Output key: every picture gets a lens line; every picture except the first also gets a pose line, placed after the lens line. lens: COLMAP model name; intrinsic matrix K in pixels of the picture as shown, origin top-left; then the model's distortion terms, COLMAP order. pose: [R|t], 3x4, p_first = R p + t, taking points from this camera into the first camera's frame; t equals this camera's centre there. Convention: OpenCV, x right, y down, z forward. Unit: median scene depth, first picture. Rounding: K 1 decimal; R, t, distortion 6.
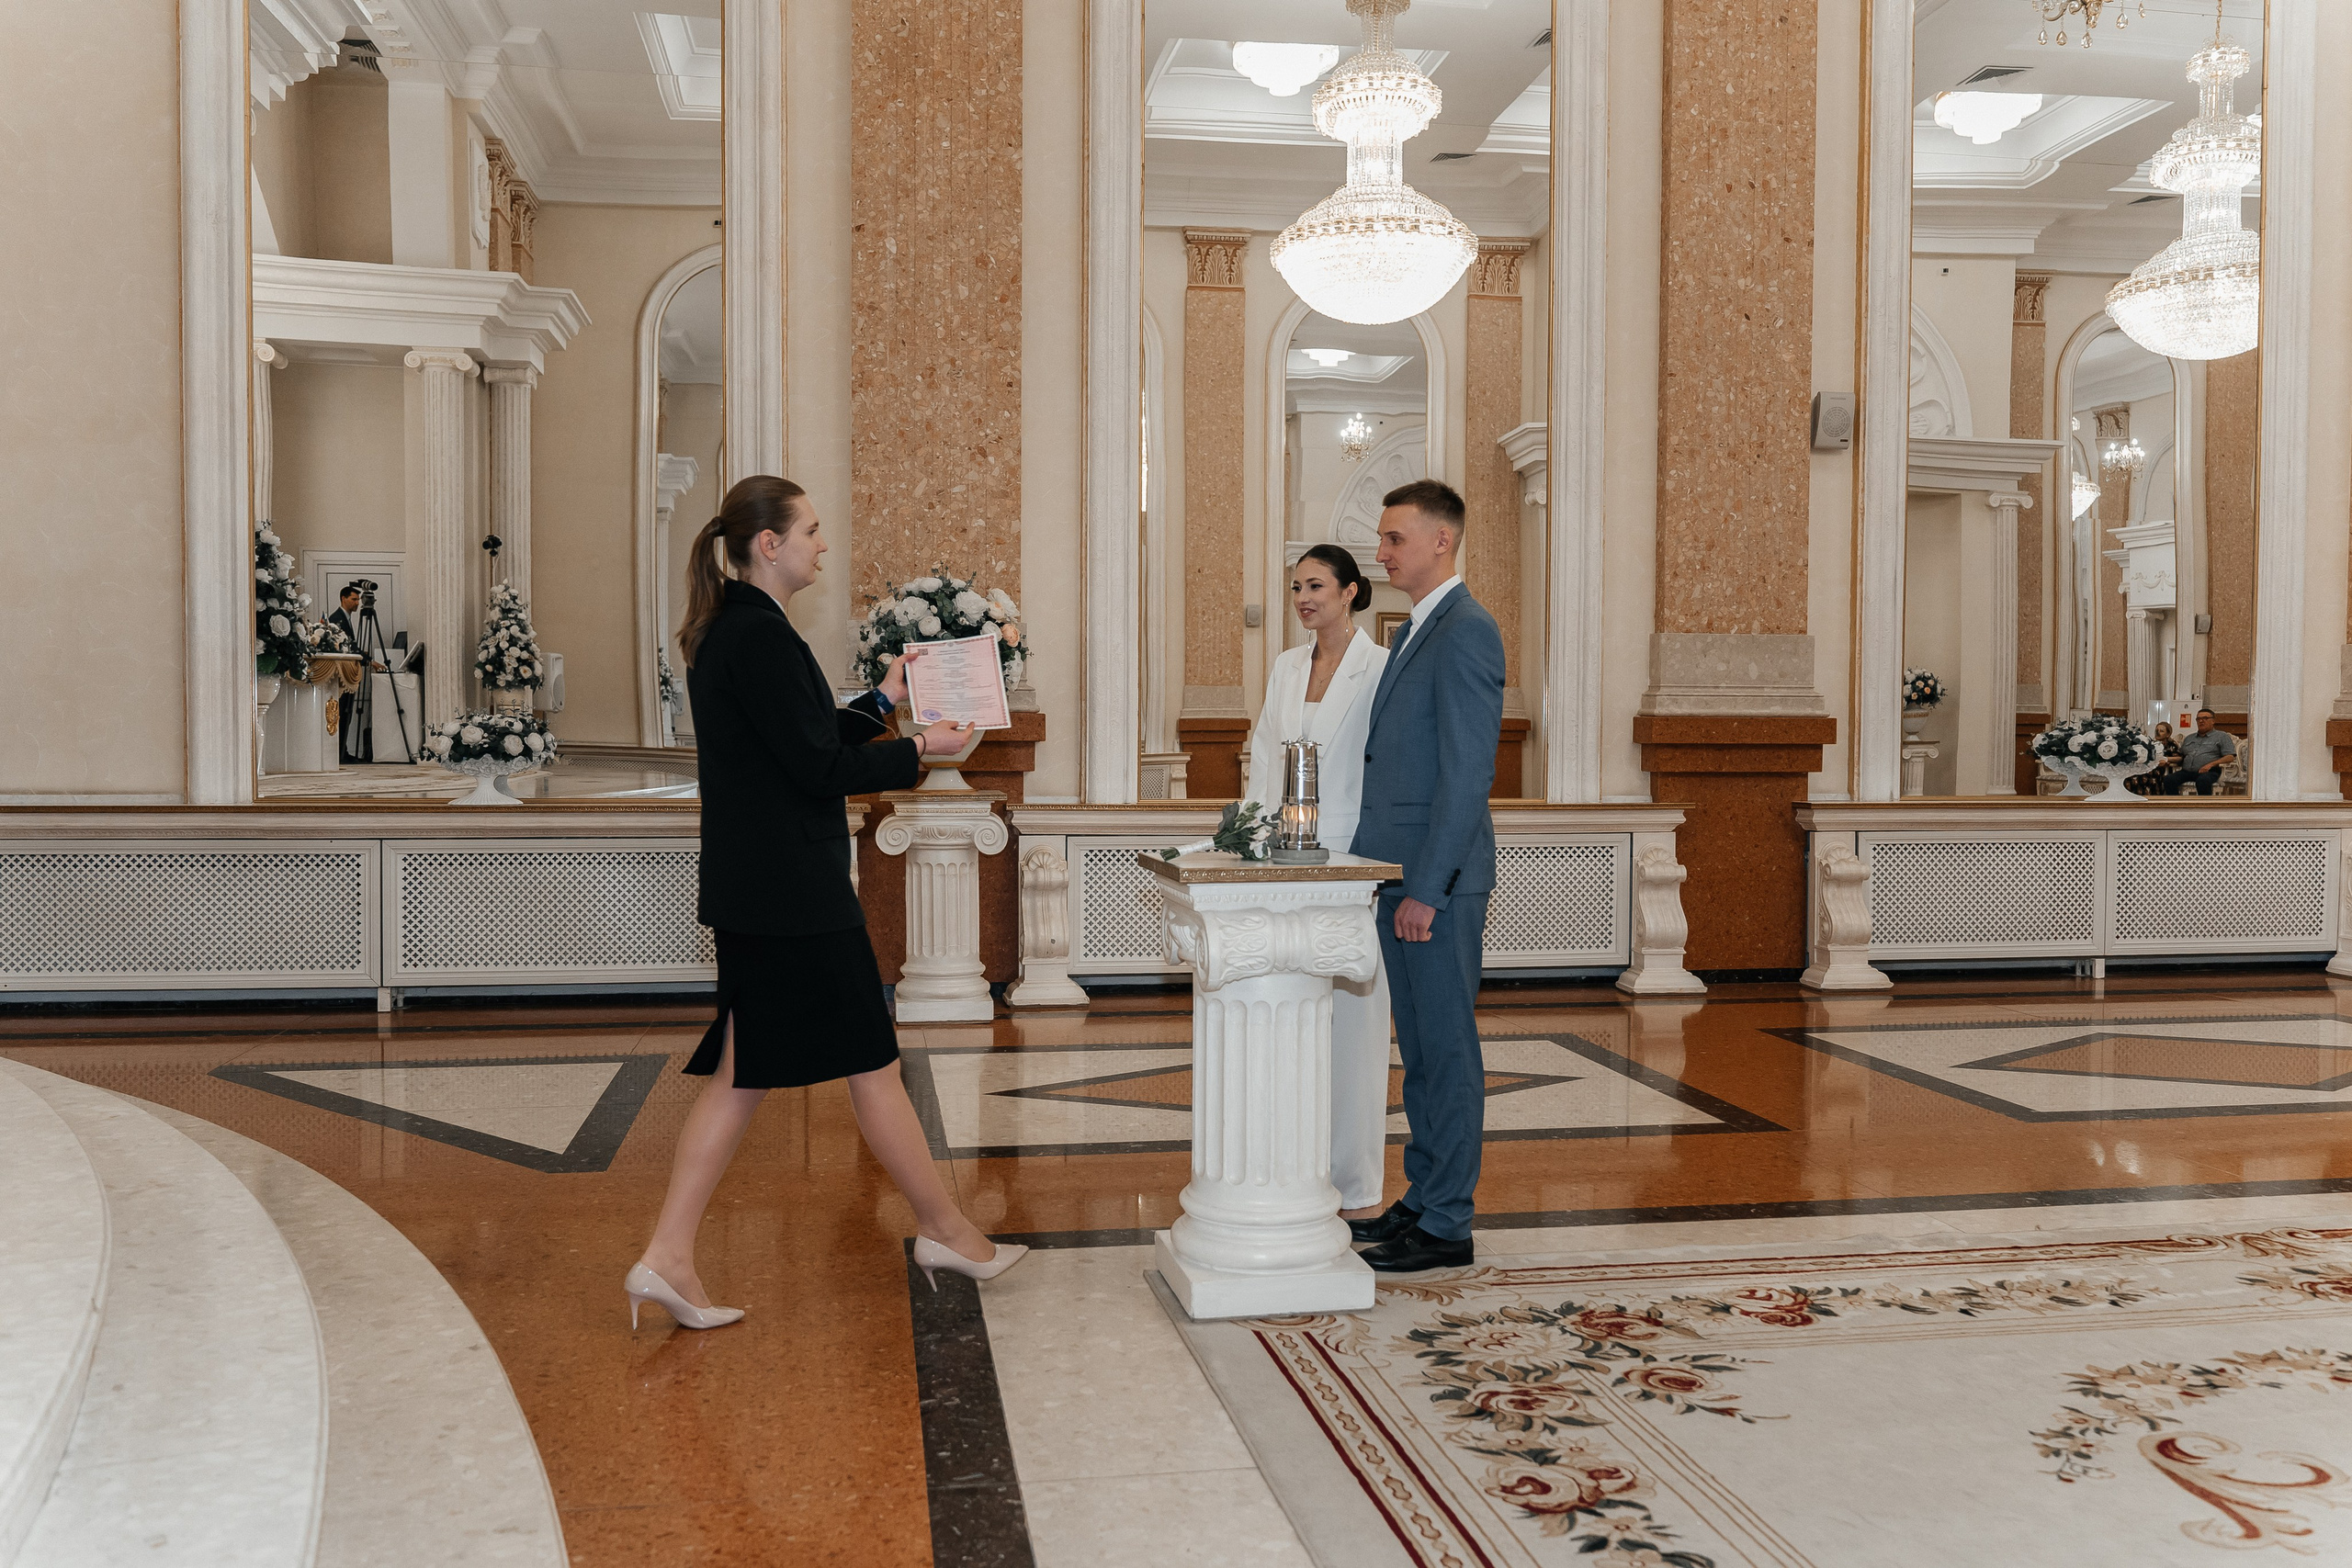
lens RADIAL K [[1902.4, 0, 1160.9], [0, 1902.4, 777.2], [0, 0, 1]] dist [0.008653, -0.032027]
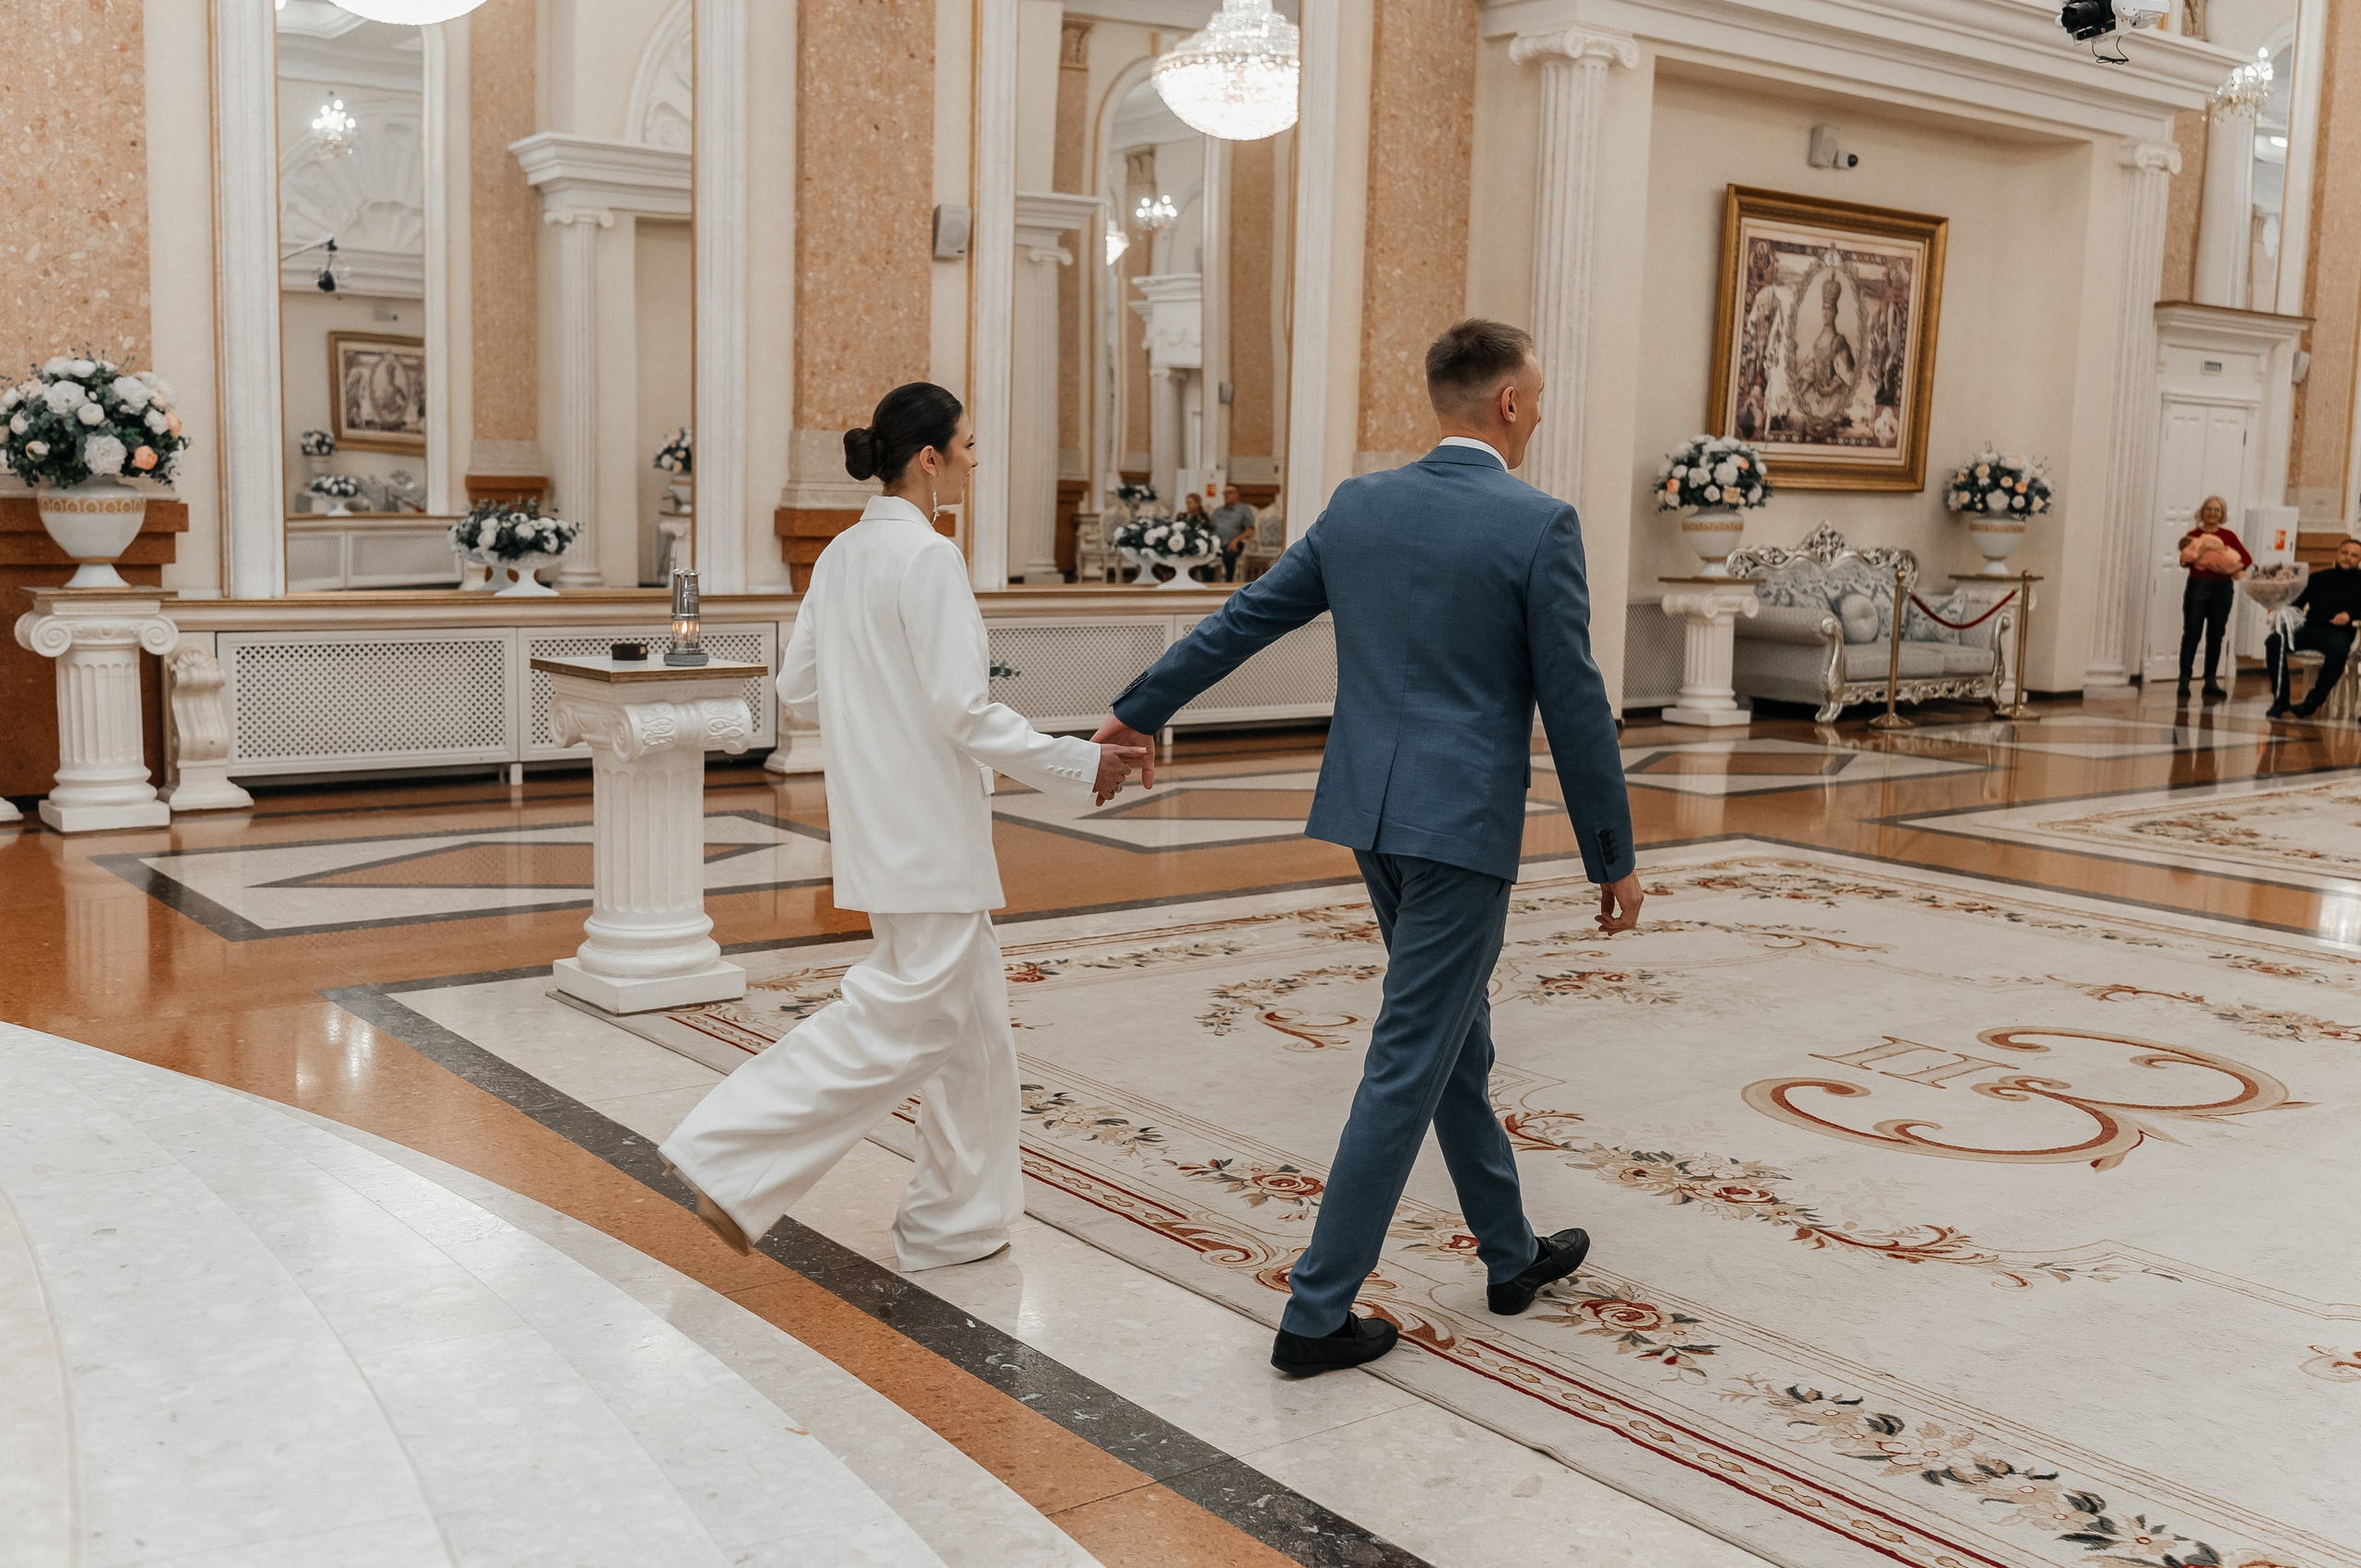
lens RADIAL K [[2343.9, 0, 1172.2], [0, 2343.9, 791.4], [0, 0, 1]] dist [-0.024219, 0.000000]
pose [[0.884175, -0.043732, 0.465104, -0.165472], [-0.008646, 0.993906, 0.109890, -0.021423], [-0.467075, -0.101183, 0.878409, -0.248550]]
